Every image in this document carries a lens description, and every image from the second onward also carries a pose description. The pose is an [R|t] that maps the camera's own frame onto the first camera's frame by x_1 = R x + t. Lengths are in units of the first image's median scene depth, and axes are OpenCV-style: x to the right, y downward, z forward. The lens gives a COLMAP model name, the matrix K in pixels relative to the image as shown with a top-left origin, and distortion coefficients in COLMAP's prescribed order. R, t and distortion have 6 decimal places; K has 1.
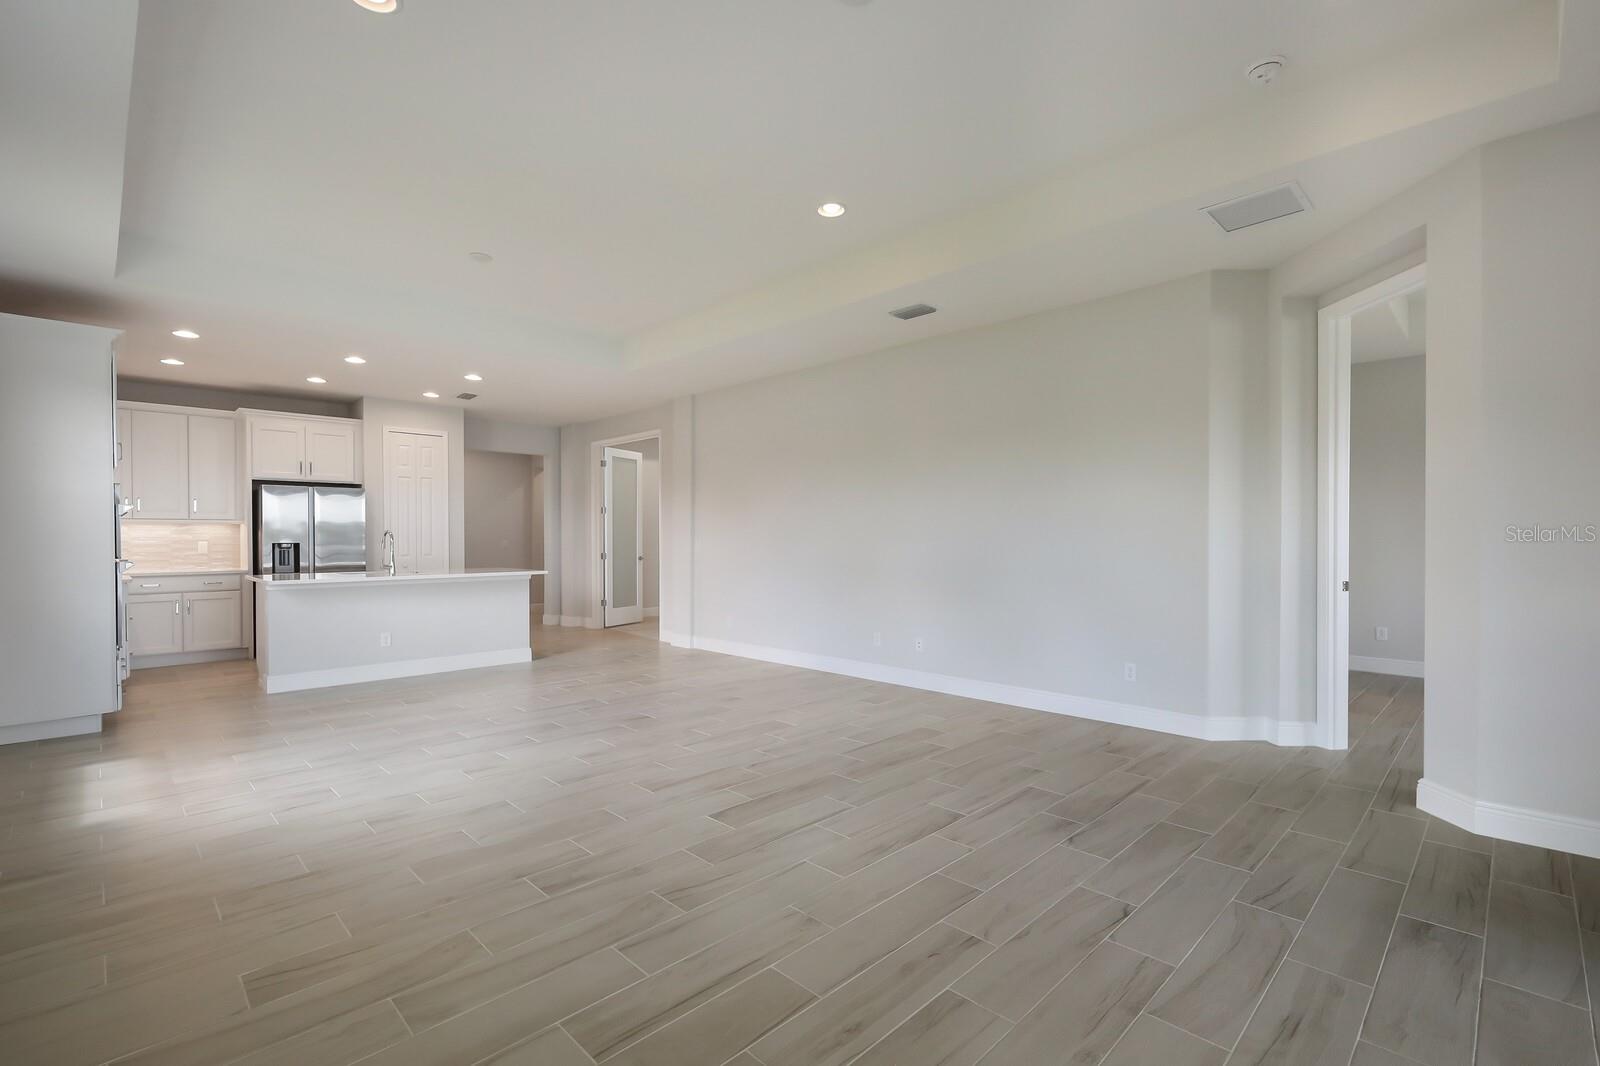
lens RADIAL K [[710.2, 0, 799.7], [0, 710.2, 541.2], [0, 0, 1]] dist [0.028798, 0.000389]
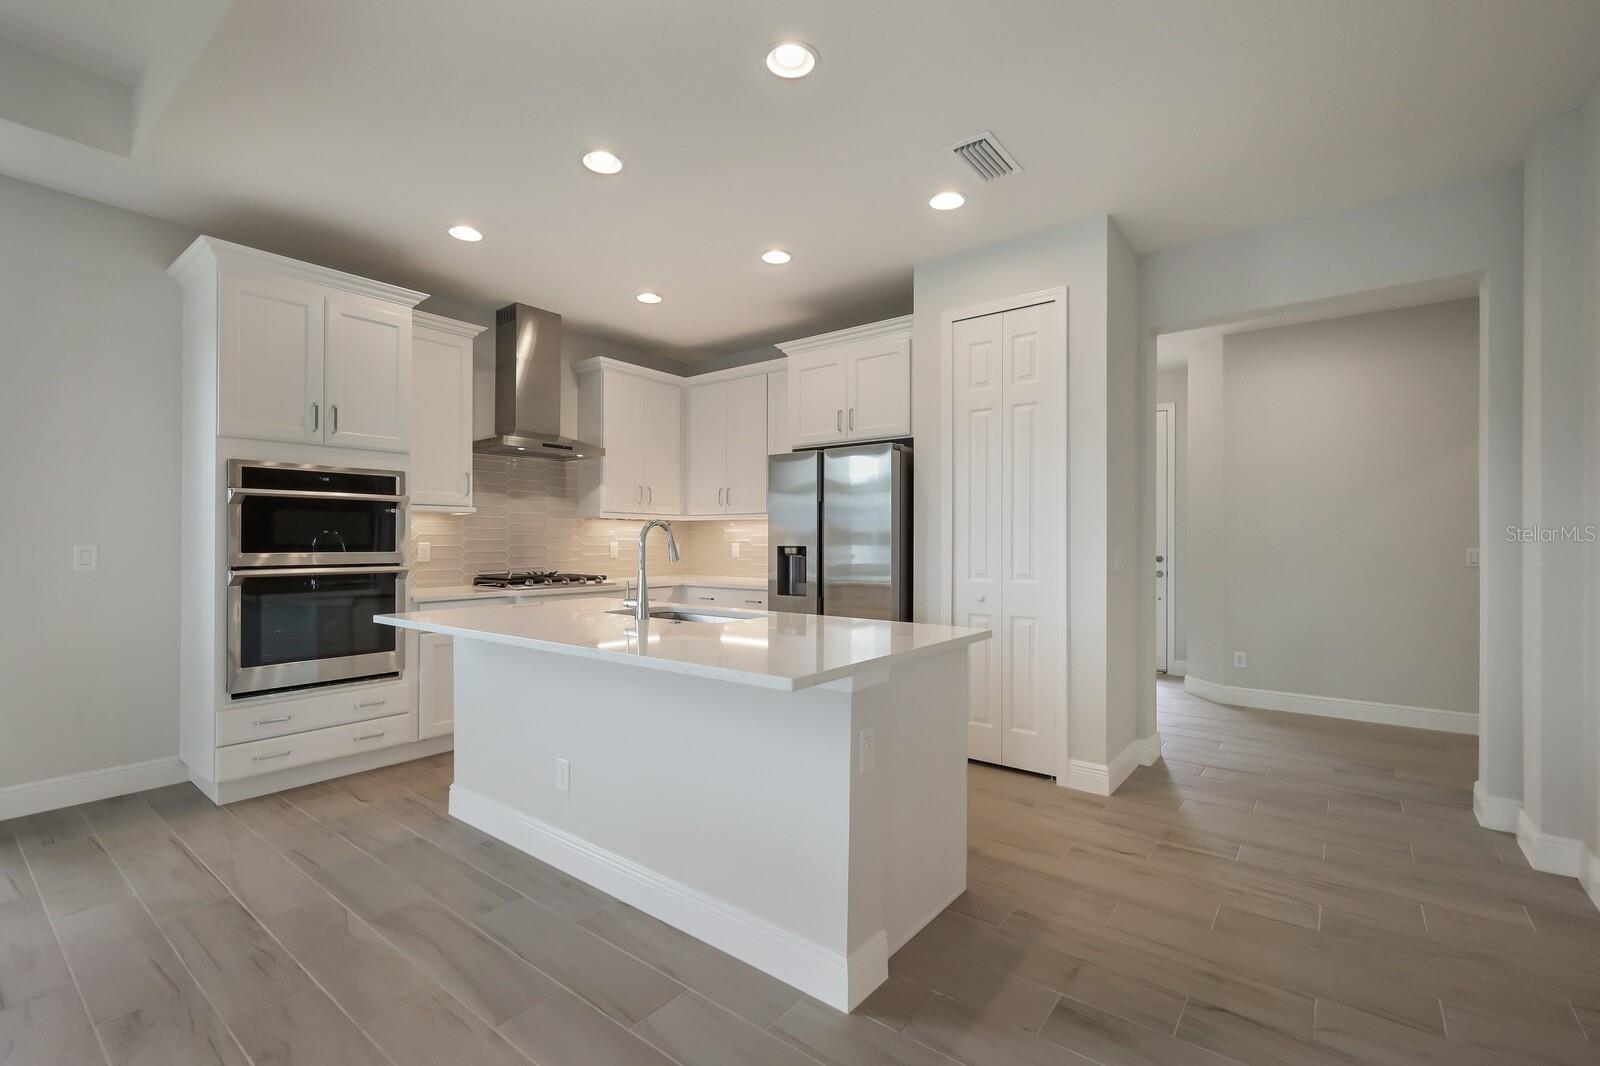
lens RADIAL K [[710.2, 0, 799.7], [0, 710.2, 541.2], [0, 0, 1]] dist [0.028798, 0.000389]
pose [[0.115109, -0.002622, -0.993349, -0.103207], [-0.007048, 0.999969, -0.003456, 0.001857], [0.993328, 0.007399, 0.115087, 0.952313]]
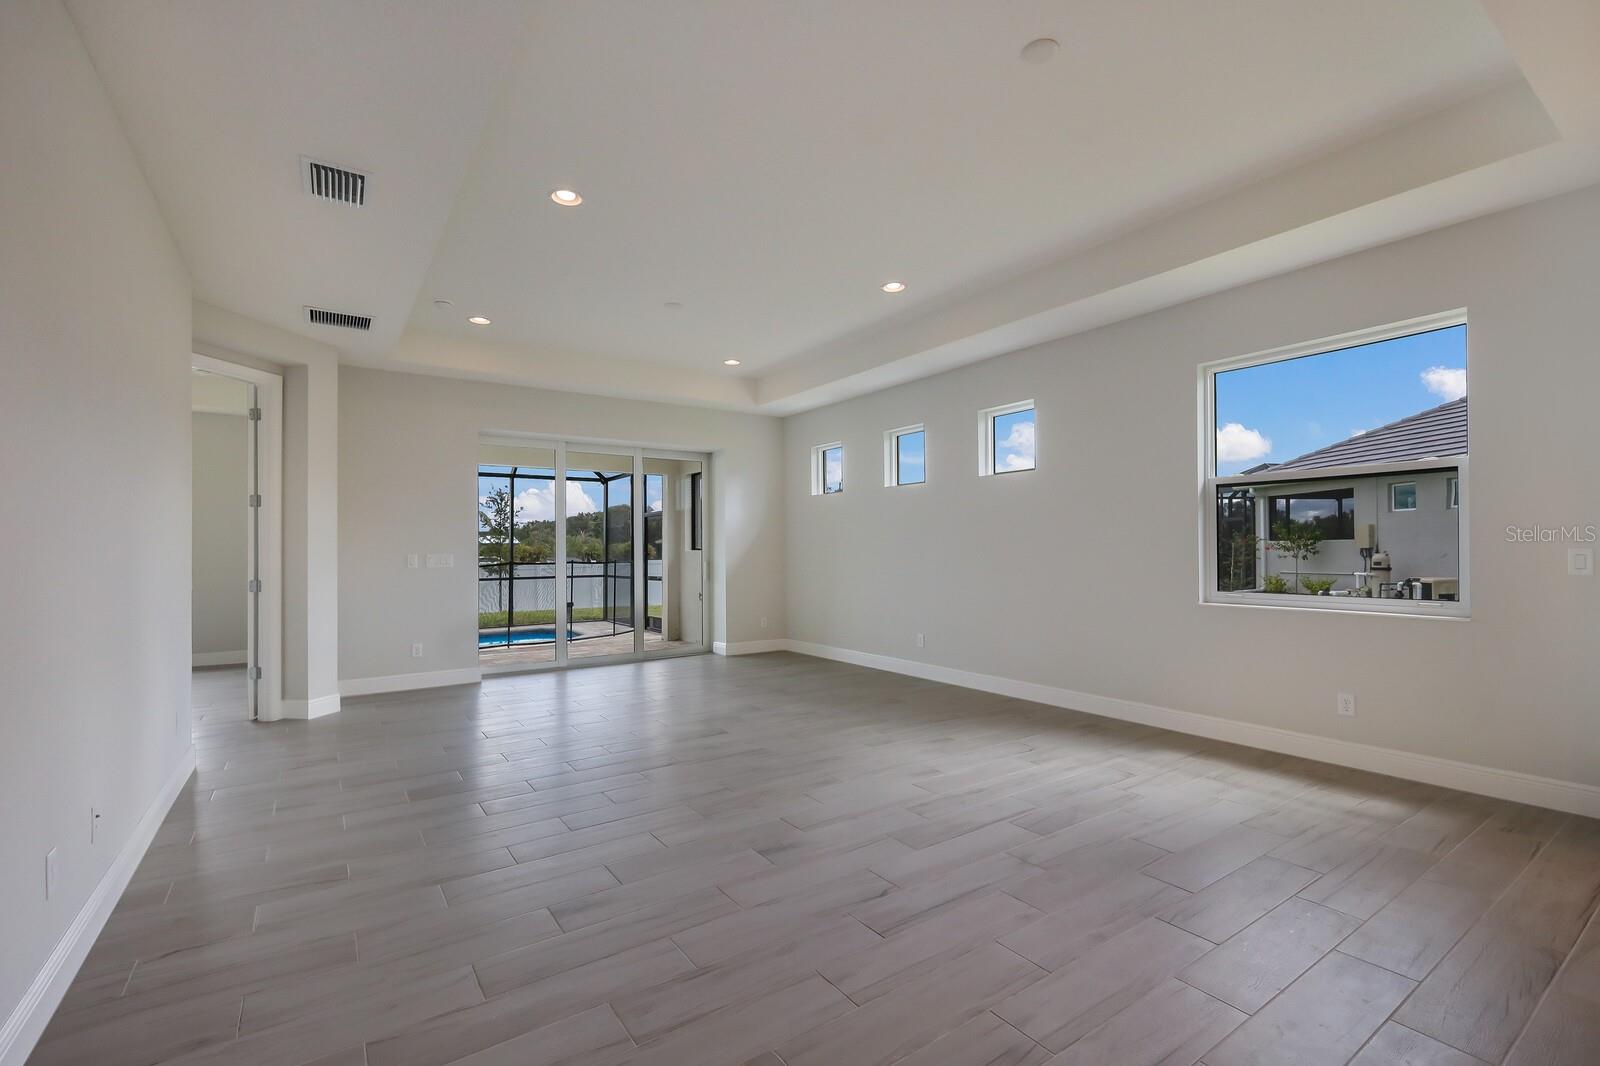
lens RADIAL K [[710.2, 0, 799.7], [0, 710.2, 541.2], [0, 0, 1]] dist [0.028798, 0.000389]
pose [[-0.982738, 0.011537, 0.184645, -0.249644], [0.011086, 0.999933, -0.003473, -0.005450], [-0.184672, -0.001366, -0.982799, 1.101158]]
